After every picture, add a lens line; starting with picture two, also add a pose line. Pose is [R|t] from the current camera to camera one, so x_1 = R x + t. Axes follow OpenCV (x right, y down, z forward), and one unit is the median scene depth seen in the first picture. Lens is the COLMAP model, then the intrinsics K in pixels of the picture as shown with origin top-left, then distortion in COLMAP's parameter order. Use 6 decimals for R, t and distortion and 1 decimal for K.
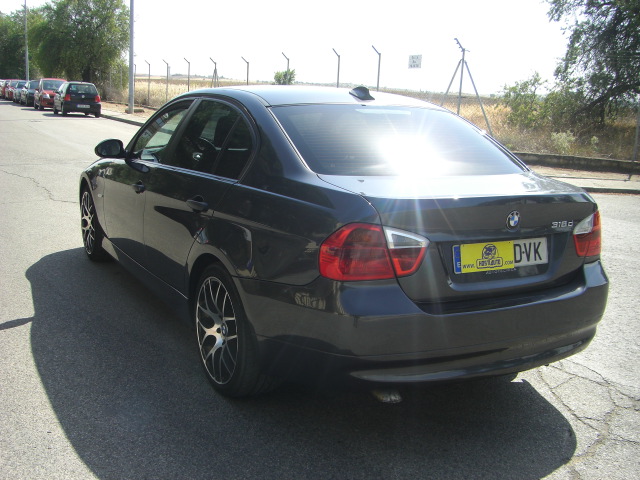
lens RADIAL K [[729.7, 0, 301.7], [0, 729.7, 269.7], [0, 0, 1]] dist [-0.211989, 0.166940]
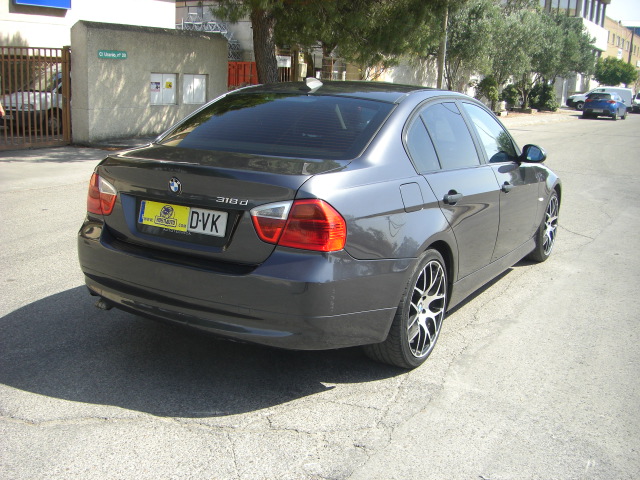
lens RADIAL K [[729.7, 0, 301.7], [0, 729.7, 269.7], [0, 0, 1]] dist [-0.211989, 0.166940]
pose [[0.490339, 0.200334, -0.848195, 1.335787], [-0.224326, 0.969443, 0.099289, -0.096123], [0.842167, 0.141587, 0.520296, 0.572222]]
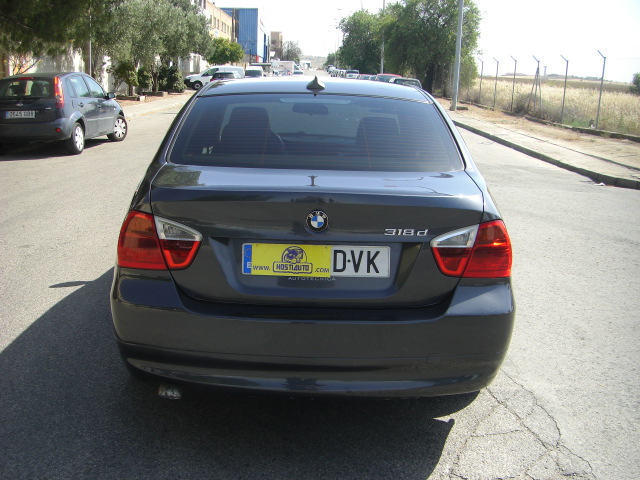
lens RADIAL K [[729.7, 0, 301.7], [0, 729.7, 269.7], [0, 0, 1]] dist [-0.211989, 0.166940]
pose [[0.877944, 0.108872, -0.466221, 0.670153], [-0.107905, 0.993742, 0.028862, -0.032959], [0.466446, 0.024968, 0.884197, 0.206193]]
